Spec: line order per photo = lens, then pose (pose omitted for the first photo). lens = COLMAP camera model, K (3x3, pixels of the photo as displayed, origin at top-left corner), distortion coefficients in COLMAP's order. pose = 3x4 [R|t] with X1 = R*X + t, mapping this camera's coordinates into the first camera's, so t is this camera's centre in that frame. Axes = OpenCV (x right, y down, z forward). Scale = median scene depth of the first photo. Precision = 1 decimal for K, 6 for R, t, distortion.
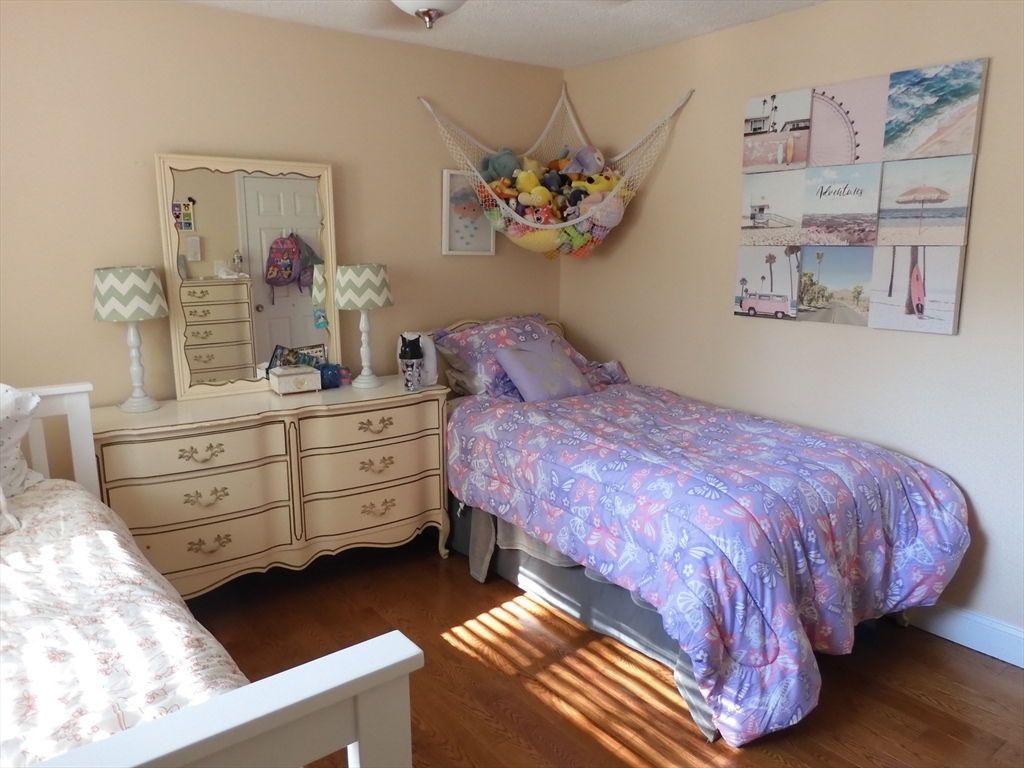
lens RADIAL K [[734.5, 0, 514.5], [0, 734.5, 385.5], [0, 0, 1]] dist [0.001691, 0.008690]
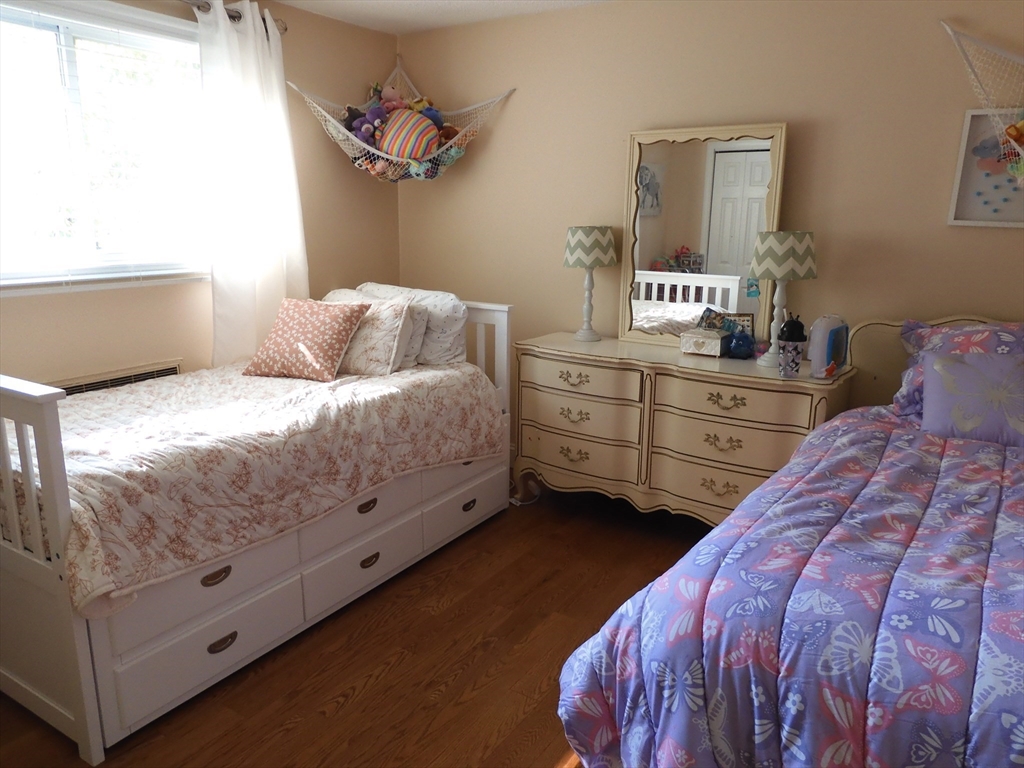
lens RADIAL K [[734.5, 0, 514.6], [0, 734.5, 381.8], [0, 0, 1]] dist [0.001691, 0.008690]
pose [[0.345364, 0.213668, -0.913822, 0.602930], [-0.193994, 0.968960, 0.153243, -0.064710], [0.918199, 0.124351, 0.376094, 0.409742]]
